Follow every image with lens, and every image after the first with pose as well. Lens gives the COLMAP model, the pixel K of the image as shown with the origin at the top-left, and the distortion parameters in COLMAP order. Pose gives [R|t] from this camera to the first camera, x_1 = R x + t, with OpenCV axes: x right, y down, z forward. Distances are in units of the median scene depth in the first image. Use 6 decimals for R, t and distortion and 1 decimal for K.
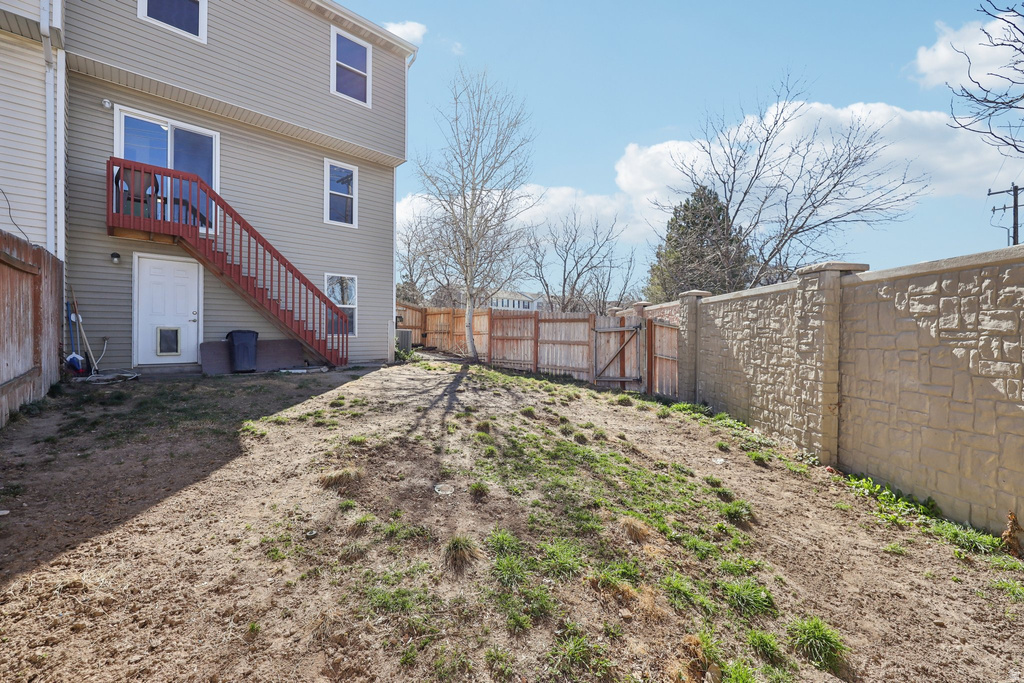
lens RADIAL K [[409.6, 0, 516.6], [0, 409.6, 335.7], [0, 0, 1]] dist [-0.001797, -0.001177]
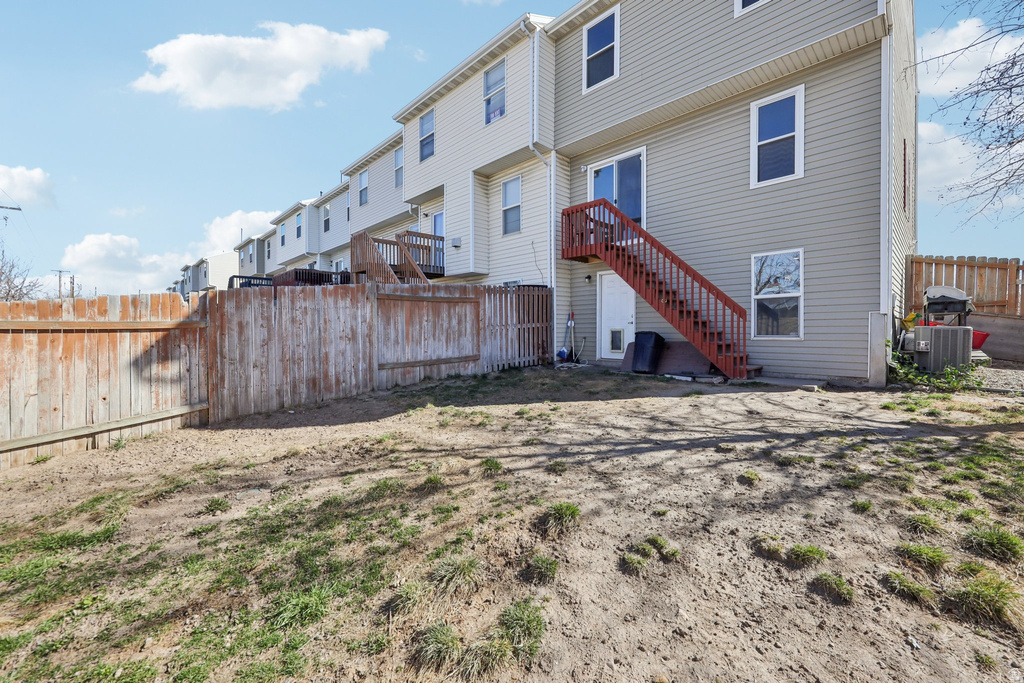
lens RADIAL K [[409.6, 0, 516.0], [0, 409.6, 334.4], [0, 0, 1]] dist [-0.001797, -0.001177]
pose [[0.016512, 0.005340, -0.999849, 0.330987], [-0.000149, 0.999986, 0.005338, -0.010698], [0.999864, 0.000061, 0.016513, 0.639294]]
